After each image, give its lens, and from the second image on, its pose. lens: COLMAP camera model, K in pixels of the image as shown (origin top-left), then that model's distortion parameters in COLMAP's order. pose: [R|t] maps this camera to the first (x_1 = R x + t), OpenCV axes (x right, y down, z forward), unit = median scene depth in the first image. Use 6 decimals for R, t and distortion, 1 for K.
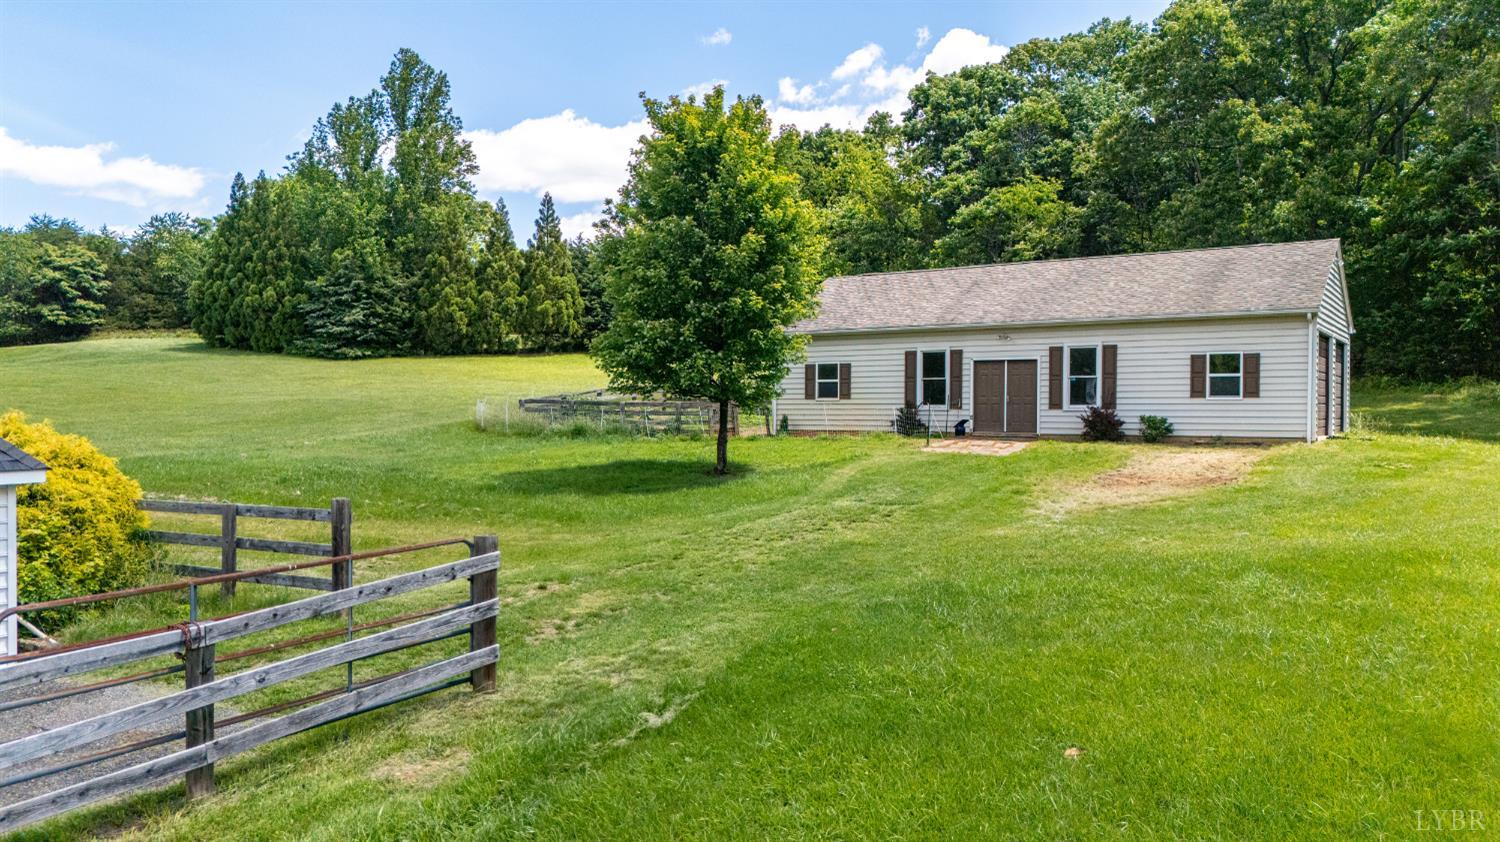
lens RADIAL K [[1087.7, 0, 751.1], [0, 1087.7, 427.5], [0, 0, 1]] dist [0.038622, -0.009463]
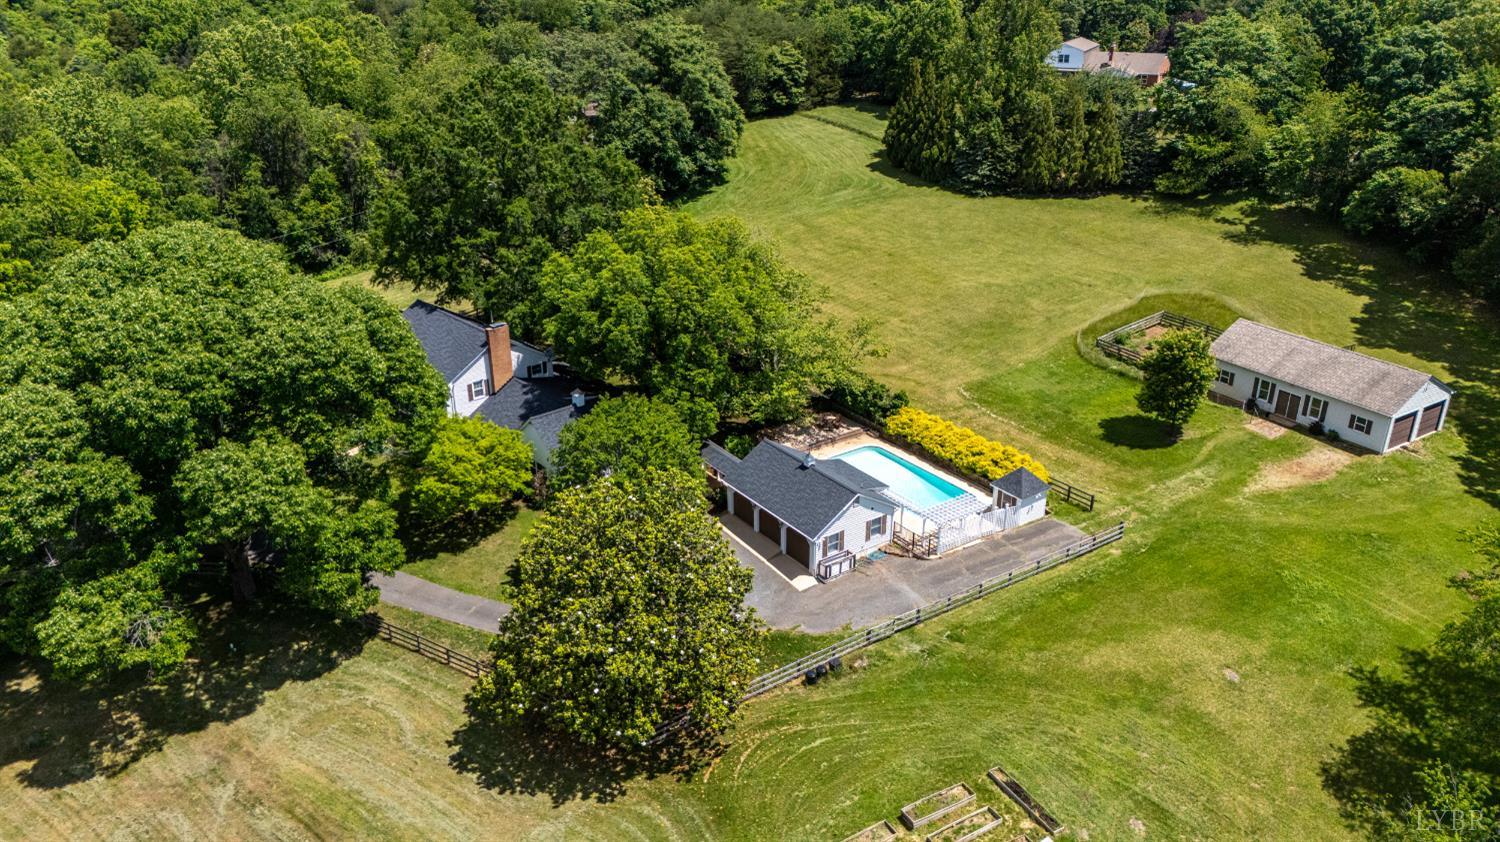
lens RADIAL K [[1095.4, 0, 750.0], [0, 1095.4, 421.0], [0, 0, 1]] dist [0.063686, -0.079662]
pose [[0.911944, 0.164462, -0.375913, 0.019160], [-0.001024, 0.917067, 0.398732, -0.423590], [0.410314, -0.363236, 0.836482, -0.735938]]
